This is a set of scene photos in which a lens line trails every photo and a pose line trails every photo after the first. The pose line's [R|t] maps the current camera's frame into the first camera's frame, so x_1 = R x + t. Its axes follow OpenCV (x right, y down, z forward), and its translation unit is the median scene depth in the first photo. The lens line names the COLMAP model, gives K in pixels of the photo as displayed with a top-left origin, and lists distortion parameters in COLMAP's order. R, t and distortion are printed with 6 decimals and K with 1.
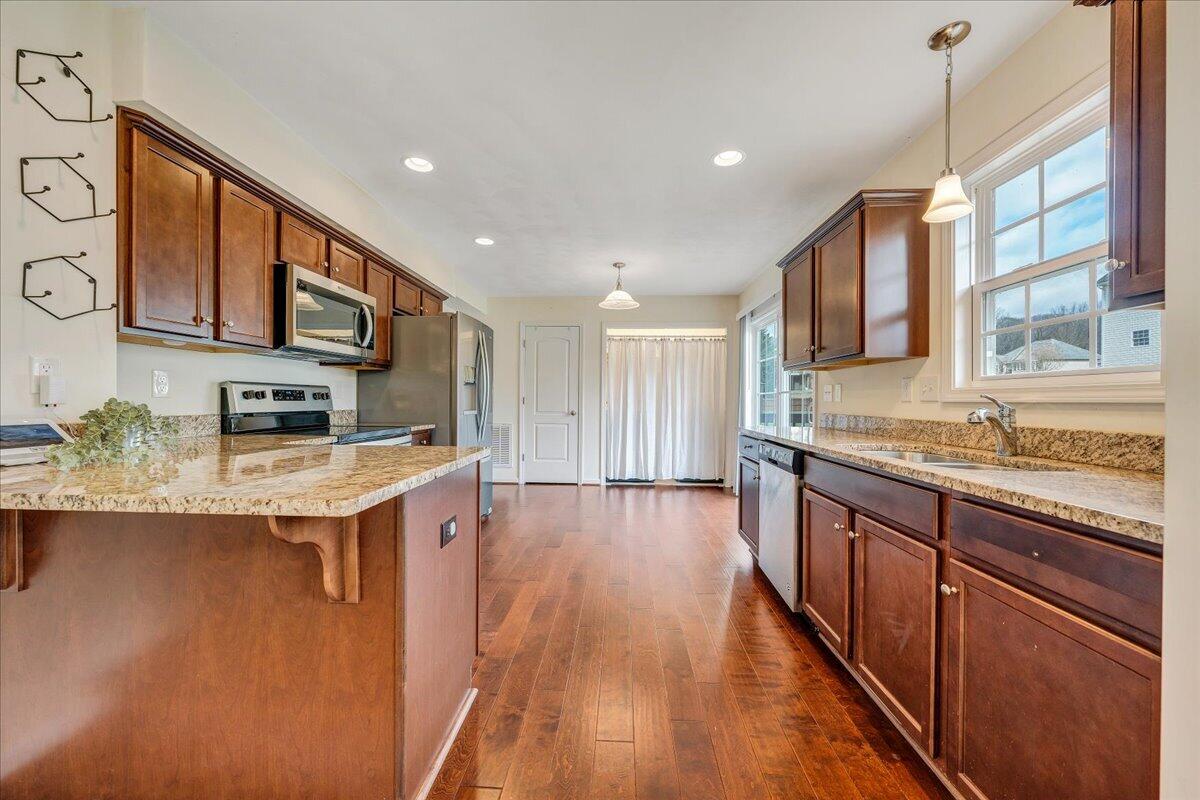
lens RADIAL K [[426.6, 0, 598.7], [0, 426.6, 403.2], [0, 0, 1]] dist [-0.011718, -0.000043]
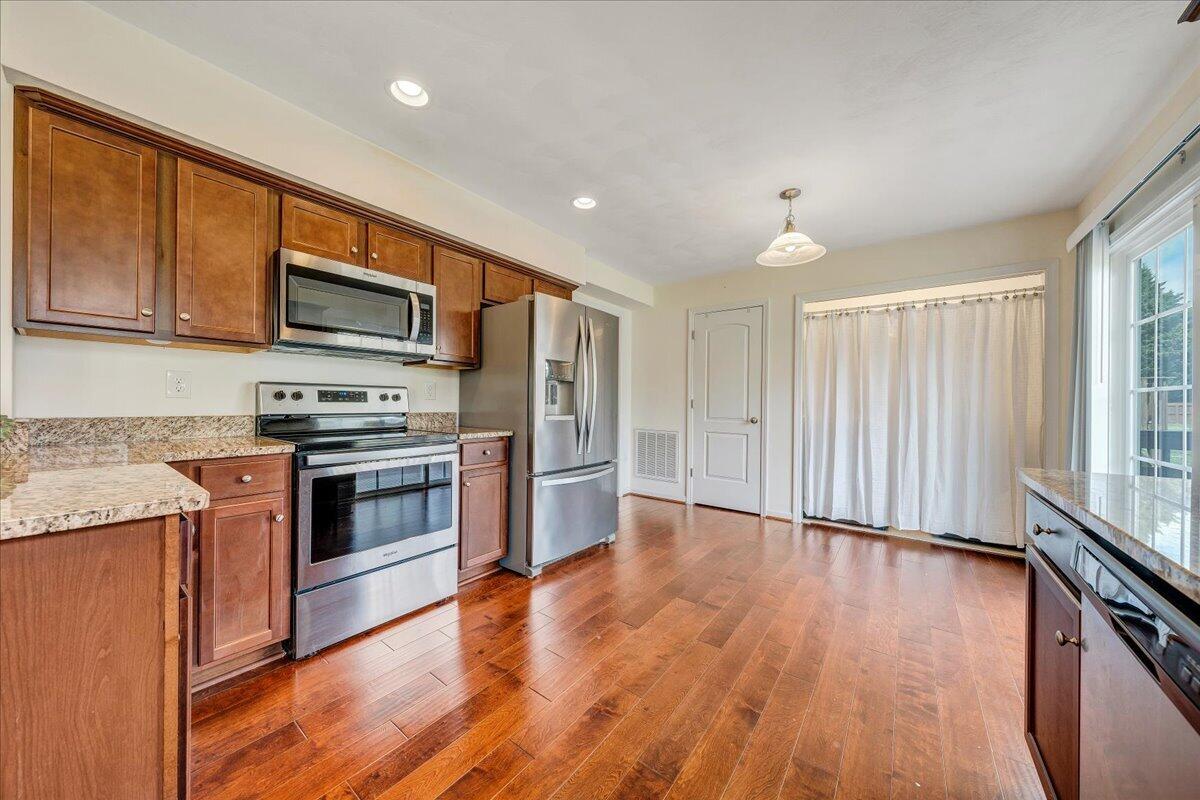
lens RADIAL K [[400.4, 0, 604.3], [0, 400.4, 402.5], [0, 0, 1]] dist [-0.001822, -0.000298]
pose [[0.829521, 0.000981, -0.558475, 0.117122], [-0.007362, 0.999931, -0.009179, -0.000367], [0.558428, 0.011725, 0.829470, 0.261188]]
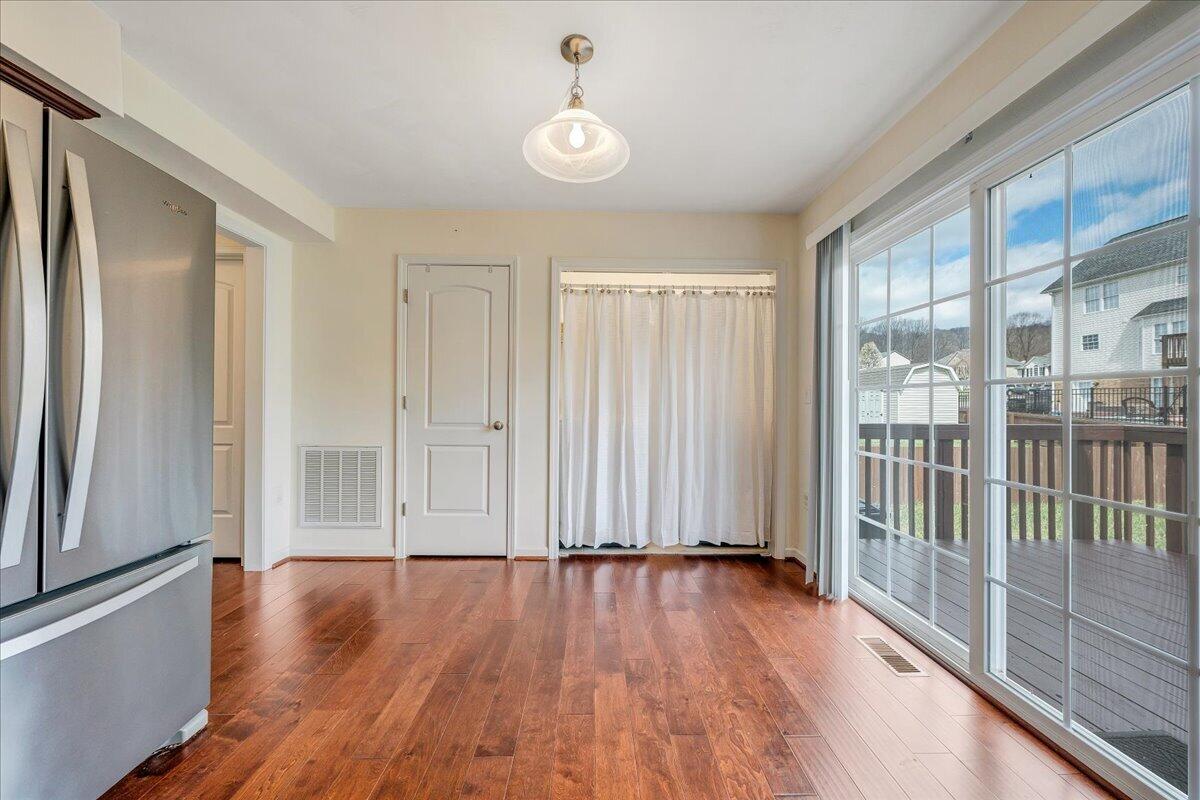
lens RADIAL K [[400.4, 0, 592.3], [0, 400.4, 402.6], [0, 0, 1]] dist [-0.001822, -0.000298]
pose [[0.998559, -0.000063, 0.053657, 0.032280], [0.000305, 0.999990, -0.004515, -0.004075], [-0.053656, 0.004525, 0.998549, 0.488821]]
